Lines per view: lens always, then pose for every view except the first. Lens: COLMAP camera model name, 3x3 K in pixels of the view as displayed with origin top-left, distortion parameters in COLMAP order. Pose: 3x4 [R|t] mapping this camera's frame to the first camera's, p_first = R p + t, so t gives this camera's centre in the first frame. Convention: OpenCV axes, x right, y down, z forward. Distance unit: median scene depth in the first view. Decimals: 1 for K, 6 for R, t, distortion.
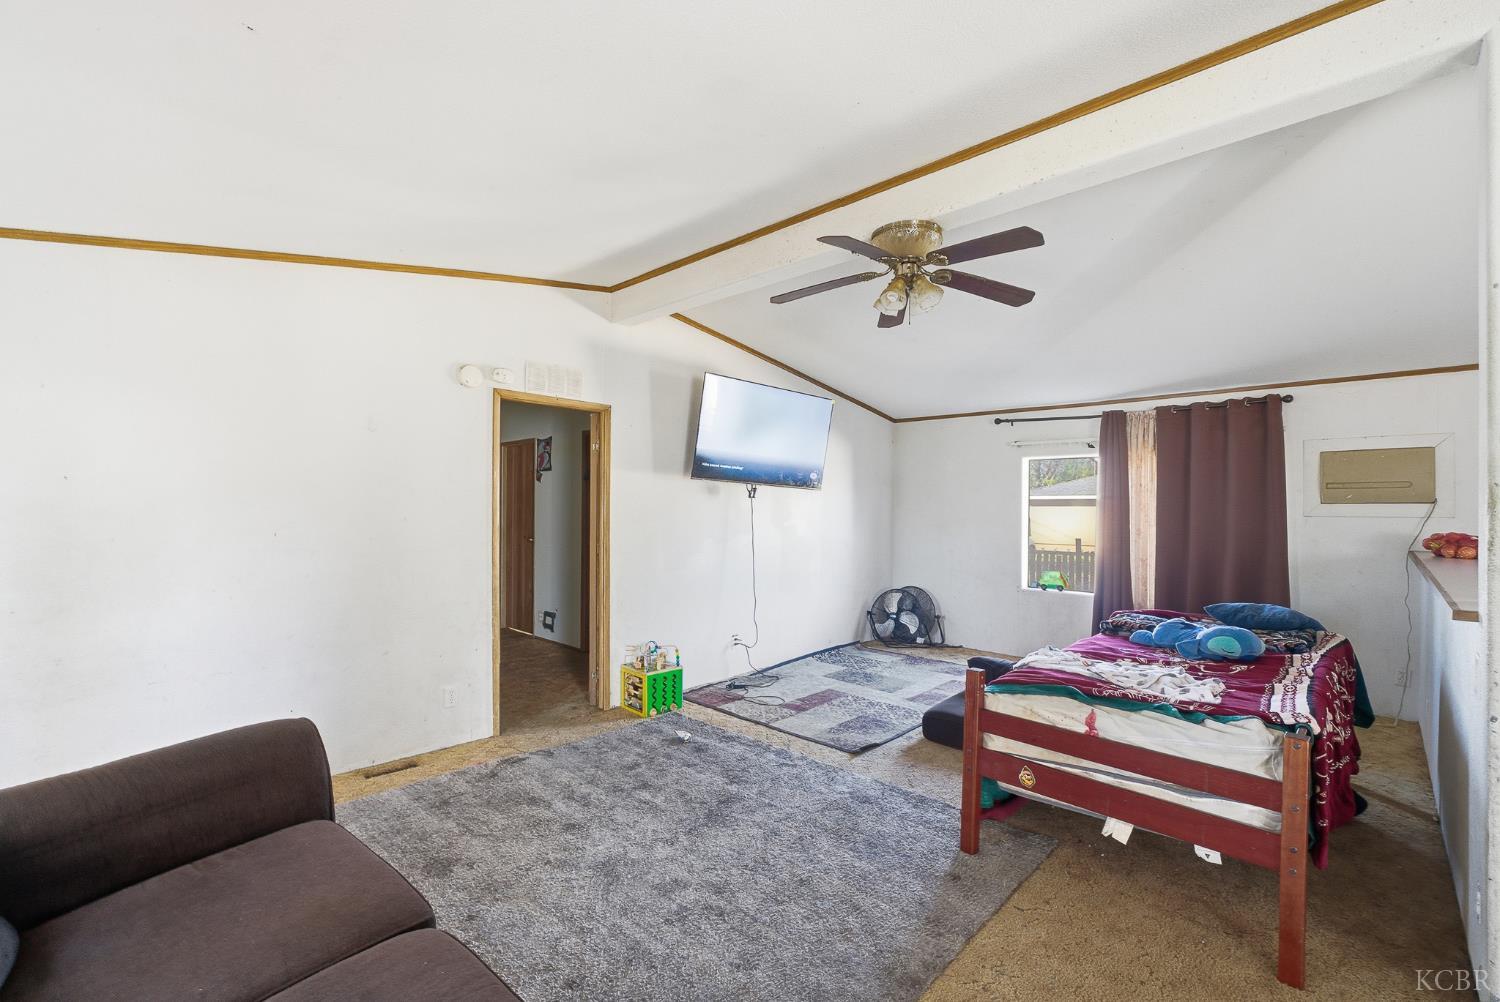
lens RADIAL K [[639.2, 0, 750.0], [0, 639.2, 501.0], [0, 0, 1]] dist [-0.002227, -0.000264]
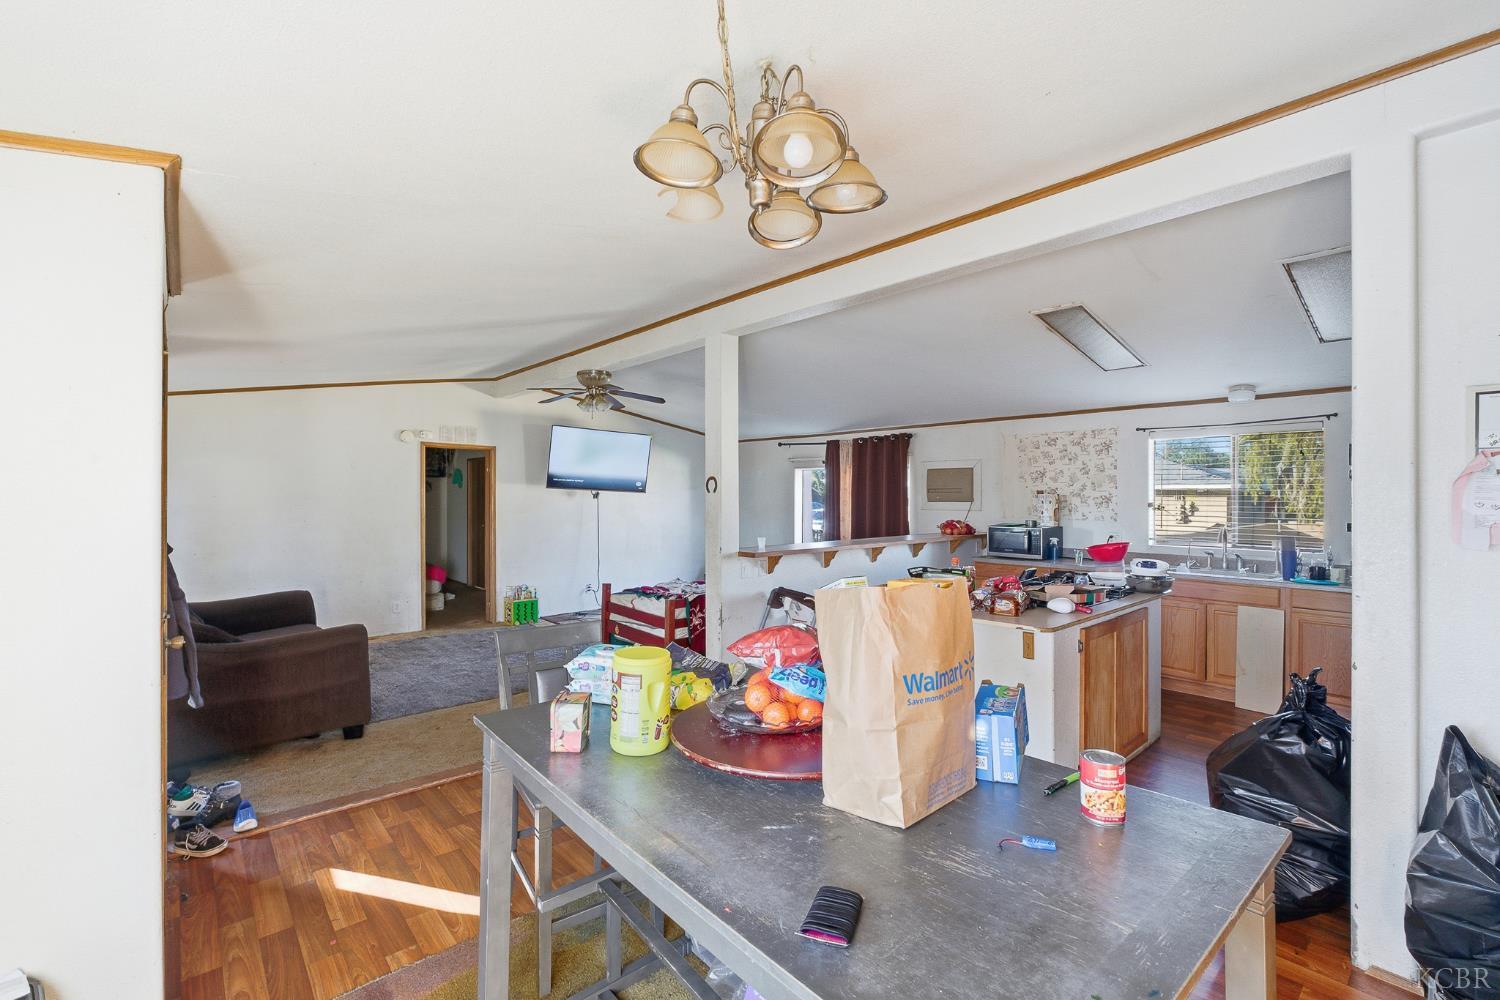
lens RADIAL K [[639.2, 0, 750.0], [0, 639.2, 500.0], [0, 0, 1]] dist [-0.002227, -0.000264]
pose [[0.997286, -0.006150, -0.073362, 0.559514], [0.007662, 0.999764, 0.020350, -0.034886], [0.073220, -0.020857, 0.997098, -0.629123]]
